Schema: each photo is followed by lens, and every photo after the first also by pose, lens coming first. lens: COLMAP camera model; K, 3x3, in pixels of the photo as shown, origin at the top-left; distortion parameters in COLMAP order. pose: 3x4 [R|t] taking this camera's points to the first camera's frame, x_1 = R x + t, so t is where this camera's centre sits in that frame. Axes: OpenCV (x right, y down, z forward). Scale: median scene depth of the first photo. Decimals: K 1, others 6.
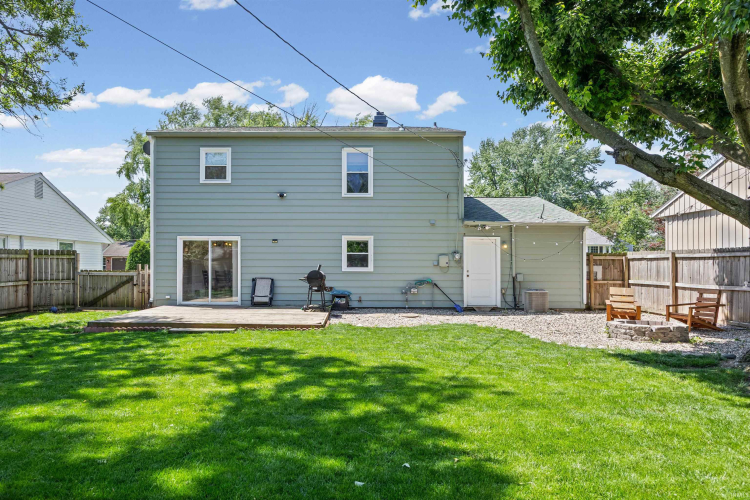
lens RADIAL K [[461.4, 0, 374.2], [0, 461.4, 254.8], [0, 0, 1]] dist [0.000410, -0.004962]
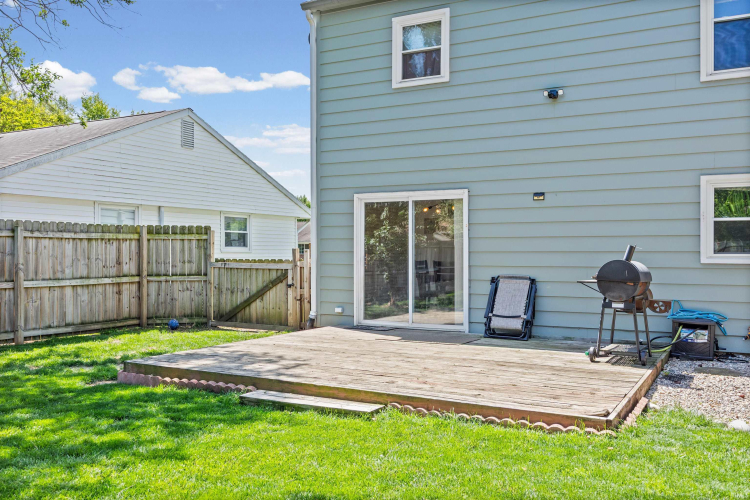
lens RADIAL K [[707.6, 0, 376.3], [0, 707.6, 254.0], [0, 0, 1]] dist [0.010438, 0.000000]
pose [[0.861360, -0.002216, -0.507990, 0.002325], [0.013617, 0.999732, 0.018727, 0.012705], [0.507812, -0.023048, 0.861159, 0.324933]]
